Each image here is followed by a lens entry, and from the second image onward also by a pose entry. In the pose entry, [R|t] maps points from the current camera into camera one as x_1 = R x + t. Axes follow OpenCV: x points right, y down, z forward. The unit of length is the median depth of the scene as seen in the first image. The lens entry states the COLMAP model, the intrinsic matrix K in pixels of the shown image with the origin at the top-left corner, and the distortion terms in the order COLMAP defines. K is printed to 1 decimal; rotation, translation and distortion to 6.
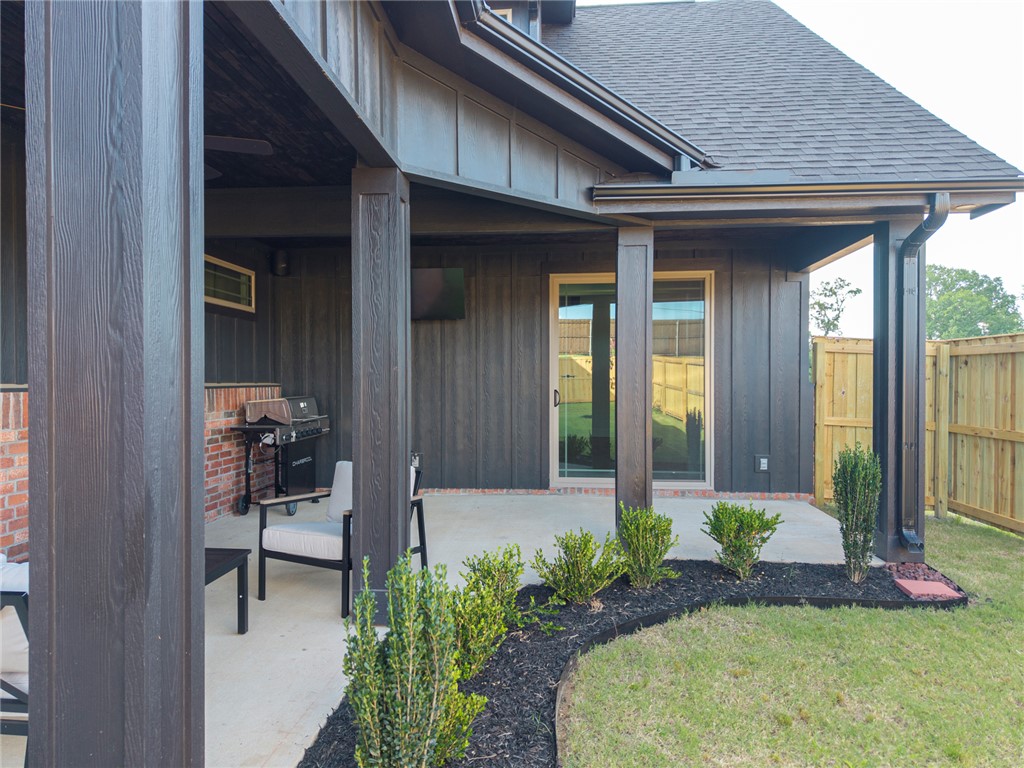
lens RADIAL K [[684.0, 0, 512.0], [0, 684.0, 384.0], [0, 0, 1]] dist [0.062441, -0.081724]
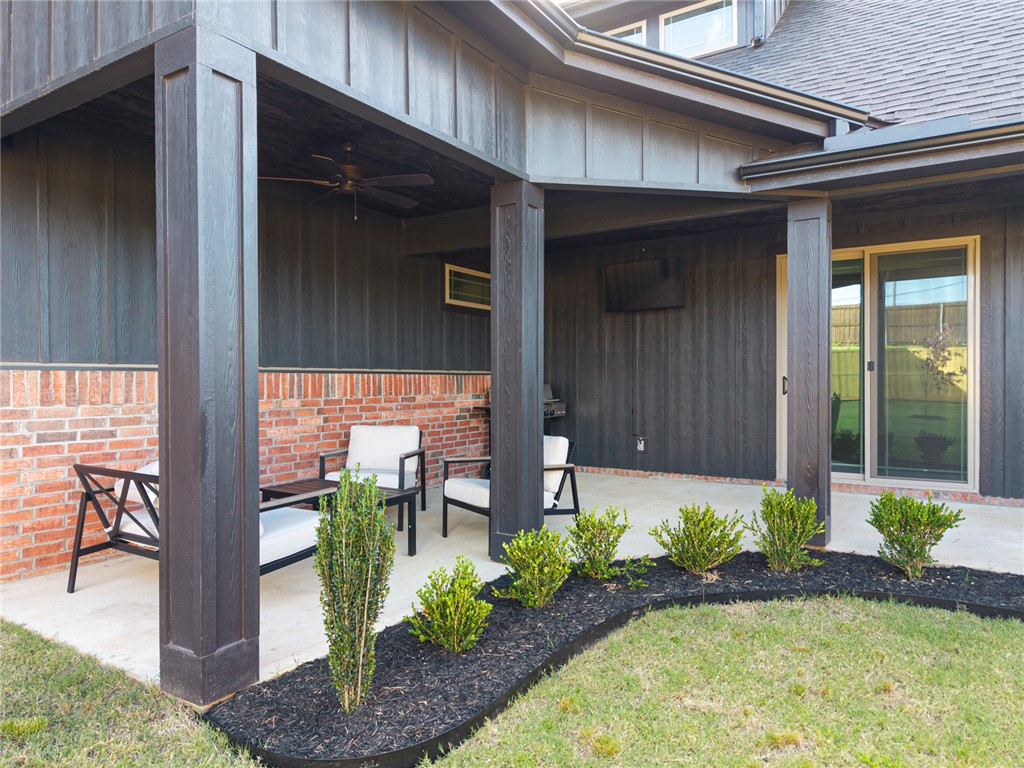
lens RADIAL K [[684.0, 0, 512.0], [0, 684.0, 384.0], [0, 0, 1]] dist [0.062441, -0.081724]
pose [[0.880354, 0.001818, -0.474314, 0.304107], [-0.000558, 0.999996, 0.002798, 0.026469], [0.474317, -0.002199, 0.880351, -0.040290]]
